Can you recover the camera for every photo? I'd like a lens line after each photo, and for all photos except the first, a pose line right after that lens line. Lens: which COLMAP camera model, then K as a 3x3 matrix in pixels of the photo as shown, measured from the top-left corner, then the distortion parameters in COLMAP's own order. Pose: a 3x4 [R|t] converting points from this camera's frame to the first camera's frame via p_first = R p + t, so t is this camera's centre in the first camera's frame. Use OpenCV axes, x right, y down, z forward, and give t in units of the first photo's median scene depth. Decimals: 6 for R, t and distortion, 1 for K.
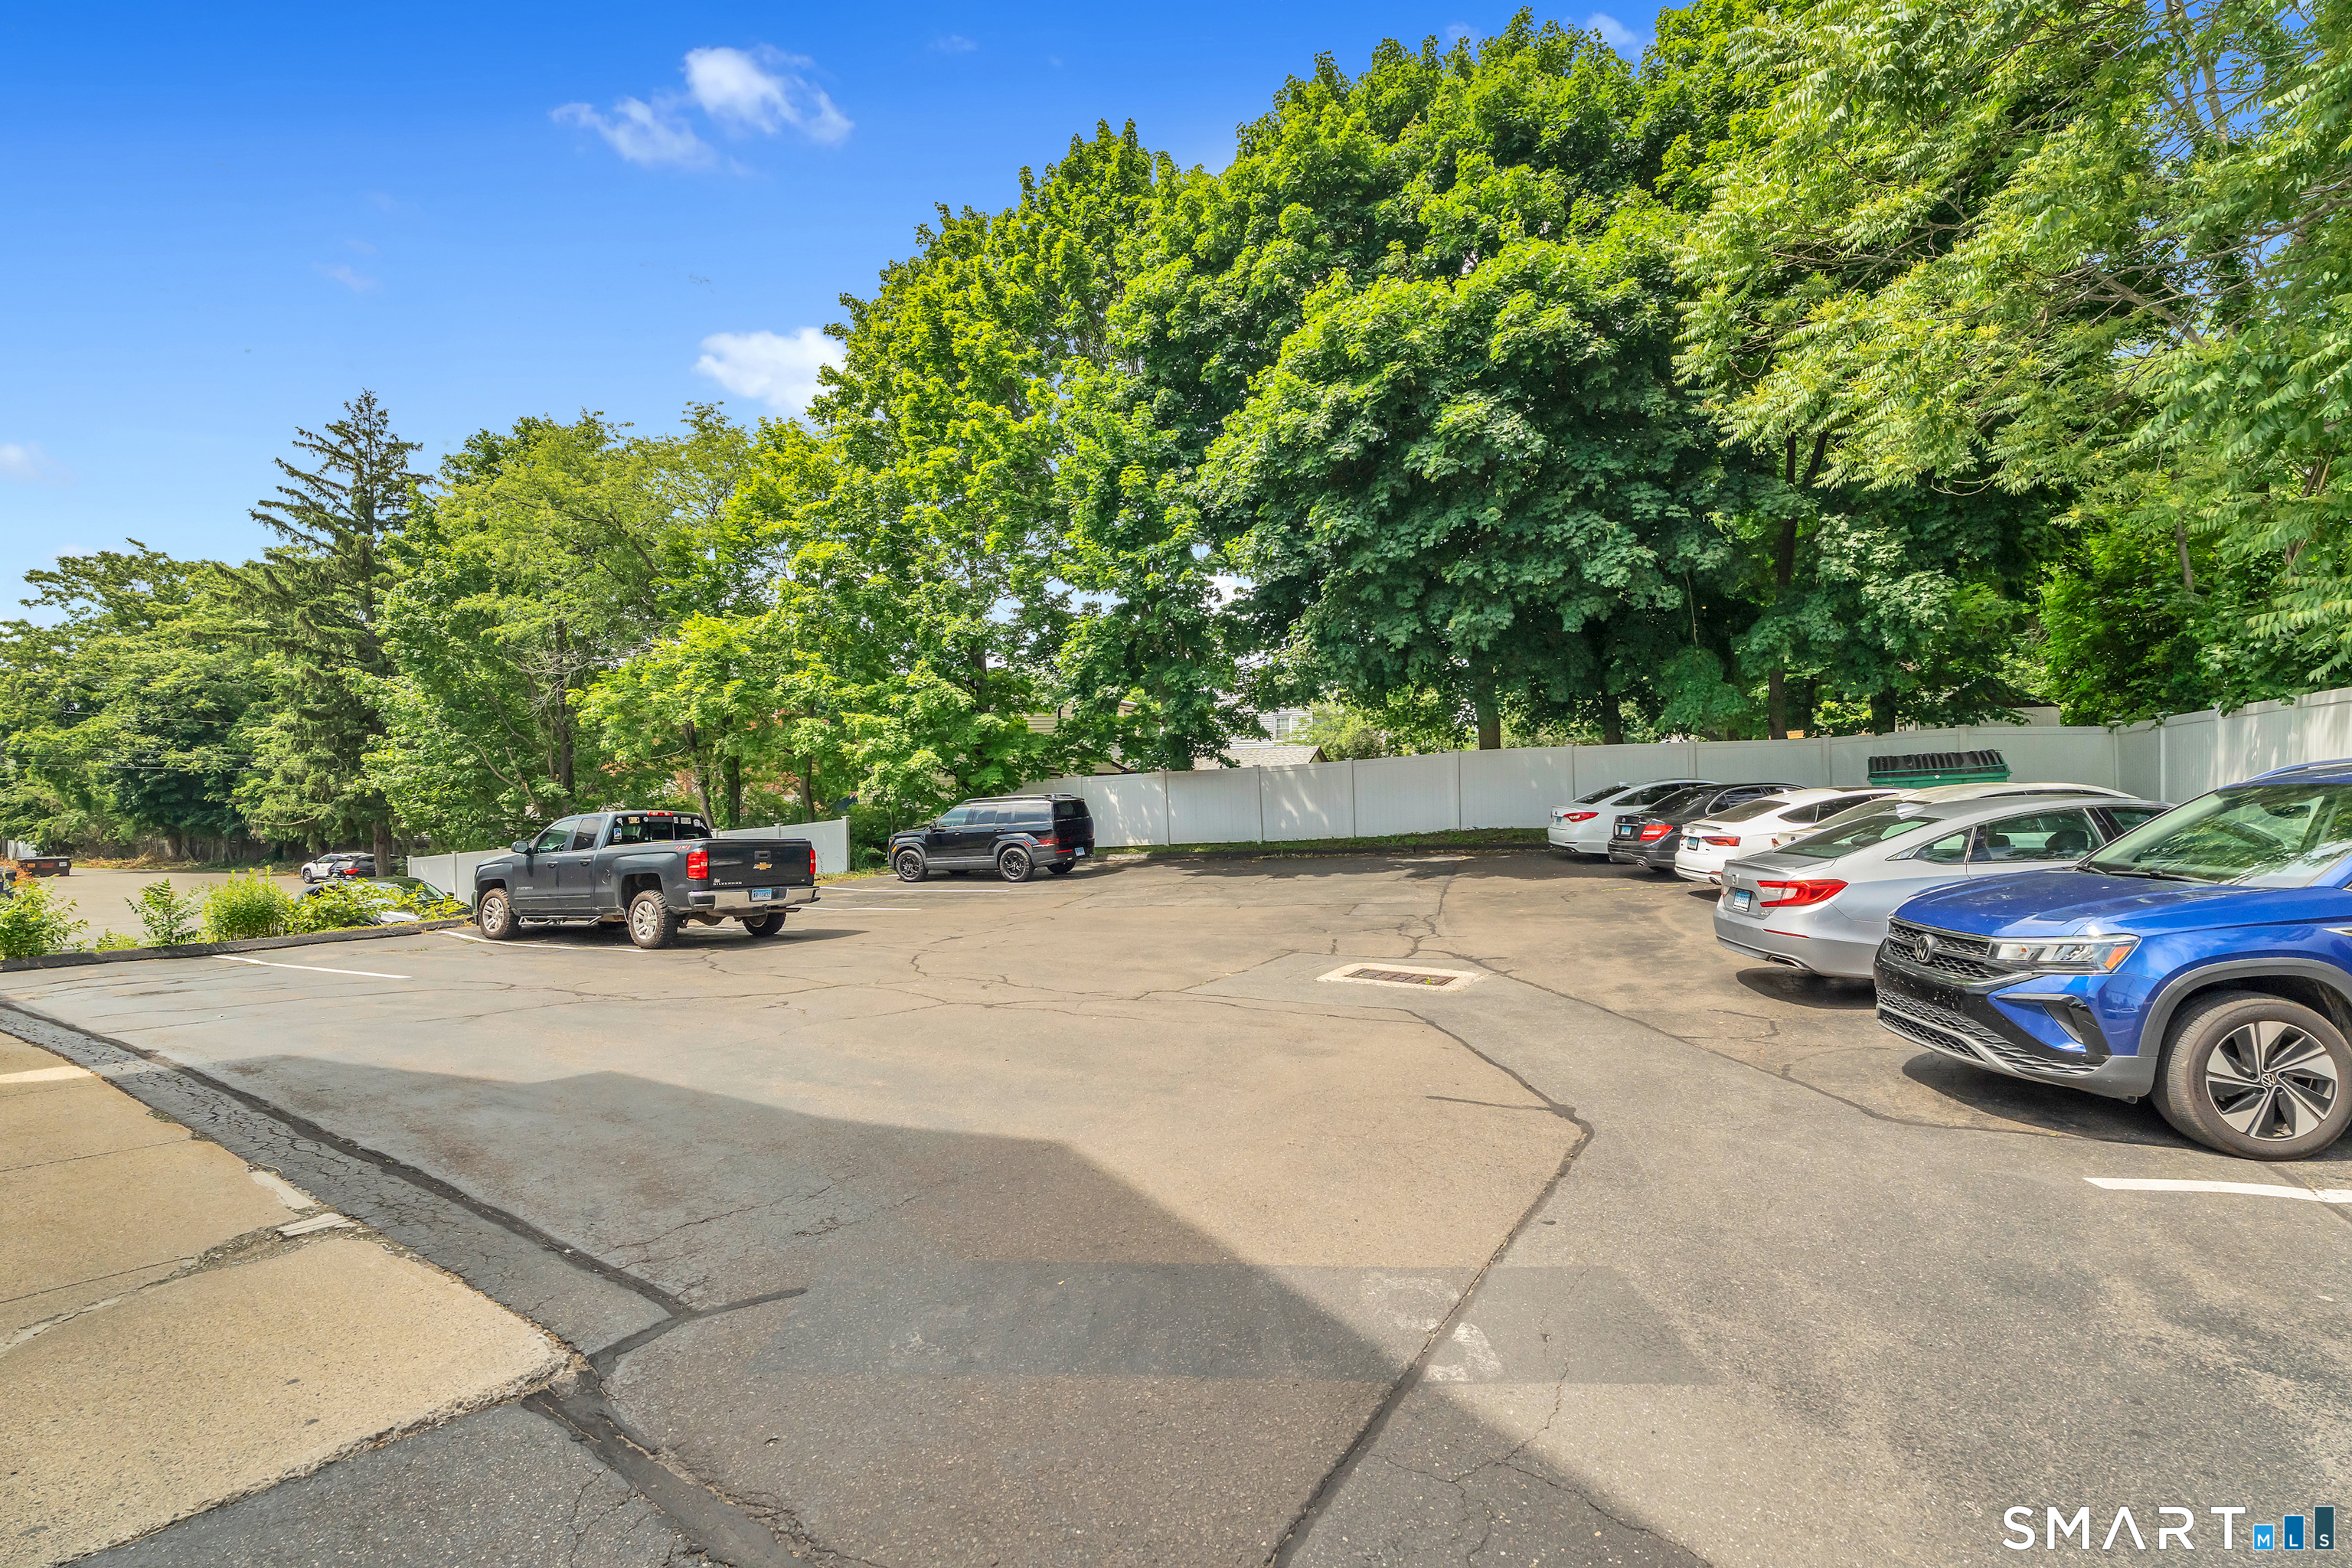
lens RADIAL K [[1094.3, 0, 1176.0], [0, 1094.3, 784.0], [0, 0, 1]] dist [0.000797, 0.000110]
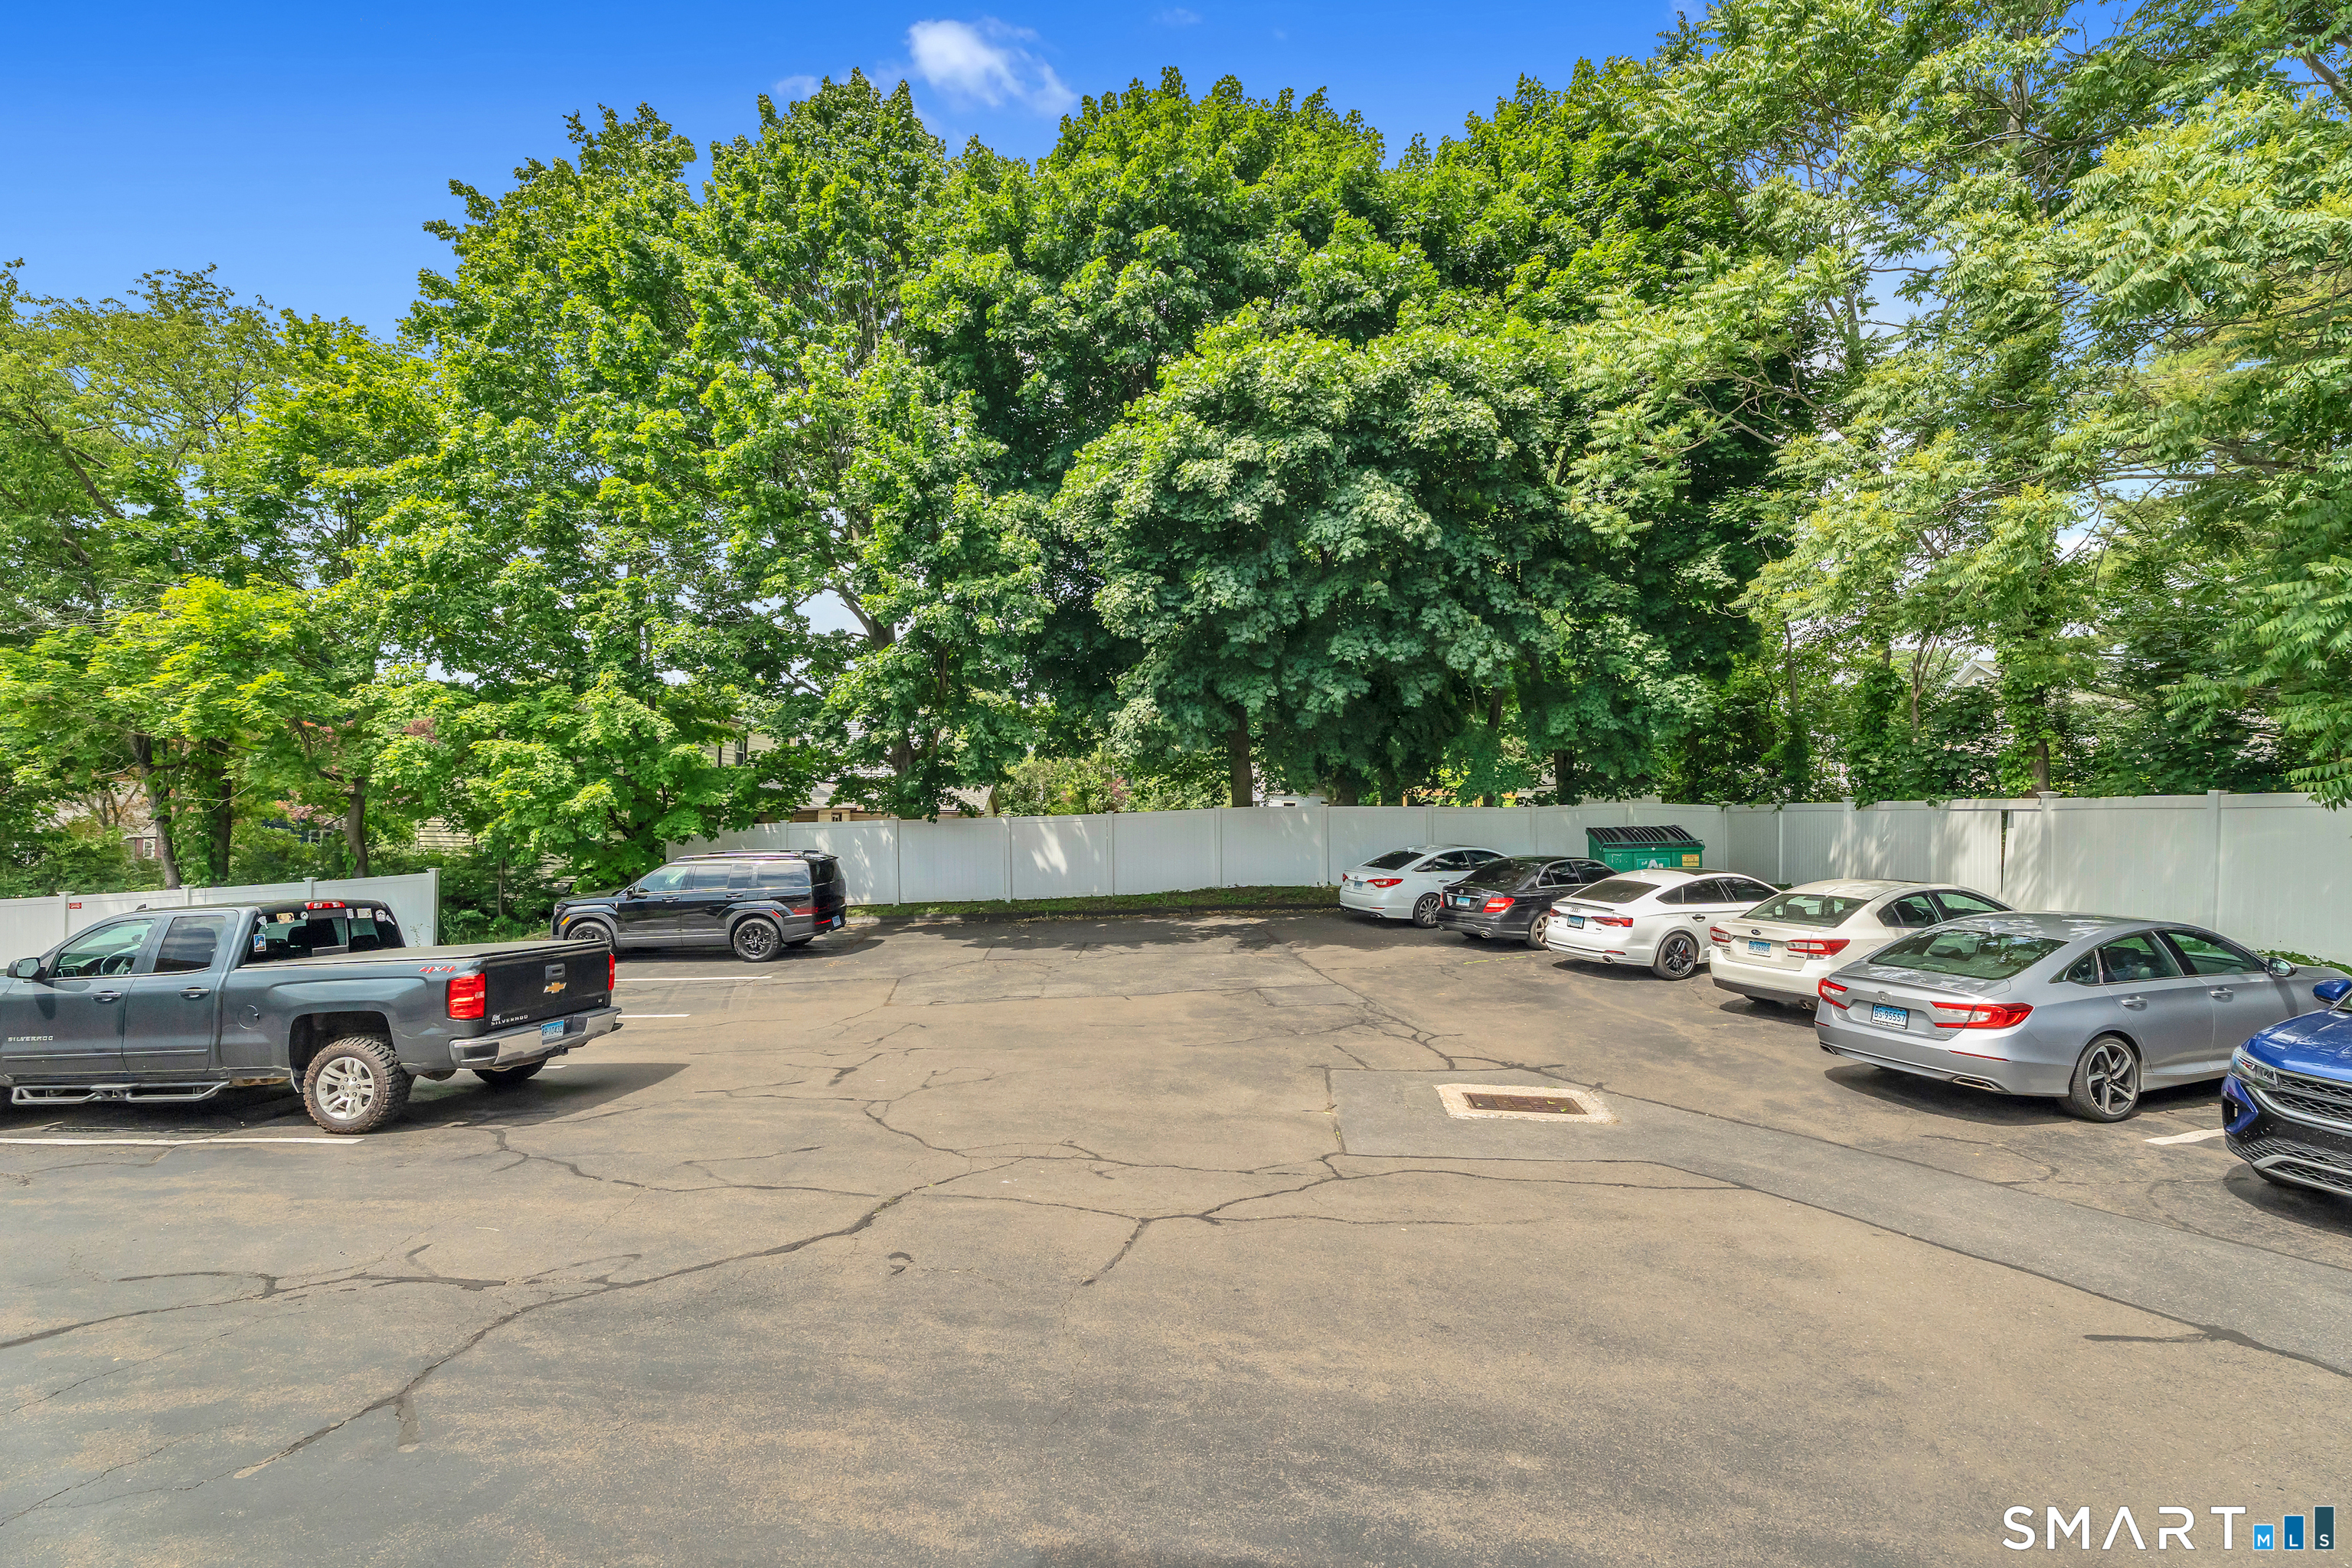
lens RADIAL K [[1129.5, 0, 1180.9], [0, 1129.5, 769.8], [0, 0, 1]] dist [-0.002021, -0.000510]
pose [[0.910119, 0.029319, 0.413308, -0.244616], [-0.022682, 0.999523, -0.020957, -0.048735], [-0.413725, 0.009699, 0.910350, 0.118202]]
